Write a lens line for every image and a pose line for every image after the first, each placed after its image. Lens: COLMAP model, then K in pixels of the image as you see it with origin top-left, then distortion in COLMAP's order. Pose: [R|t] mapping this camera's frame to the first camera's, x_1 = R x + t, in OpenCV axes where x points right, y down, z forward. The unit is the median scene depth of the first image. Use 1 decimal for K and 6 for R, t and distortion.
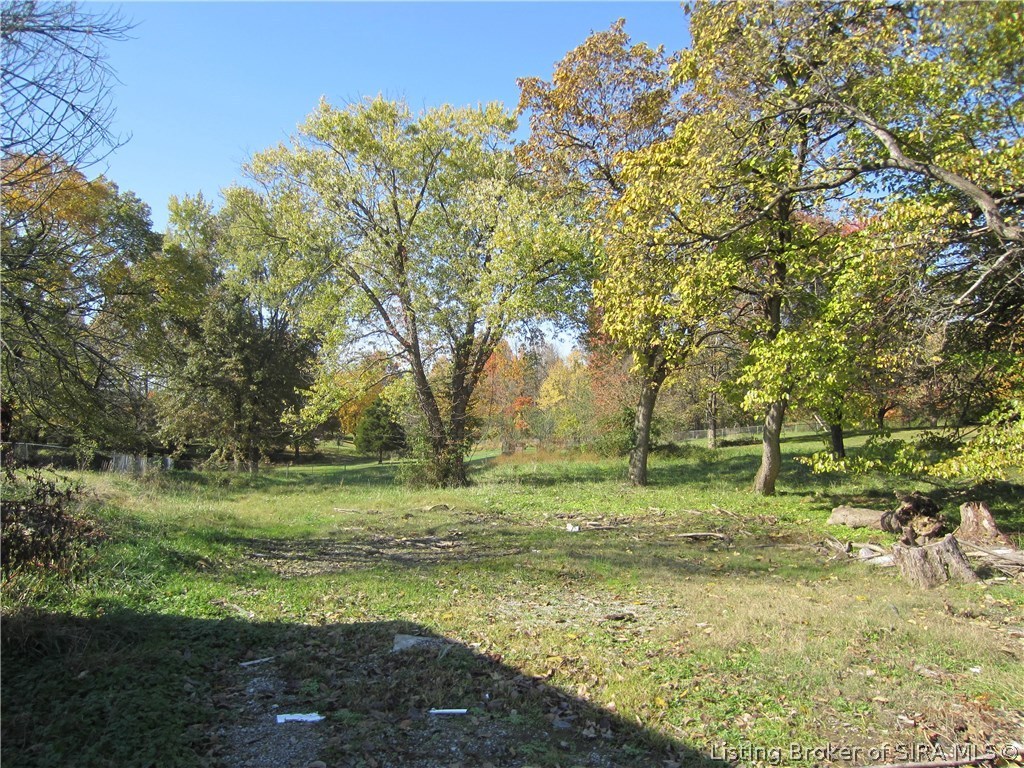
lens RADIAL K [[730.9, 0, 513.0], [0, 730.9, 389.8], [0, 0, 1]] dist [-0.023161, 0.005944]
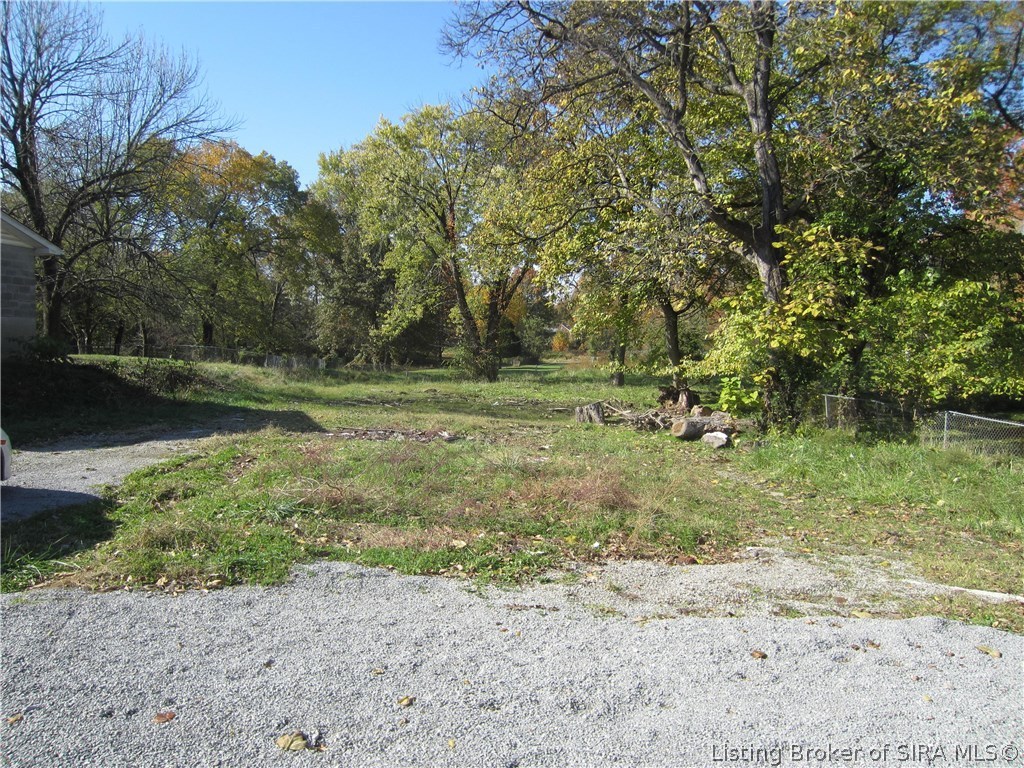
lens RADIAL K [[730.9, 0, 510.7], [0, 730.9, 380.4], [0, 0, 1]] dist [-0.023161, 0.005944]
pose [[0.972026, 0.026928, -0.233326, 0.205613], [-0.000498, 0.993640, 0.112598, -0.021036], [0.234874, -0.109332, 0.965858, -0.246462]]
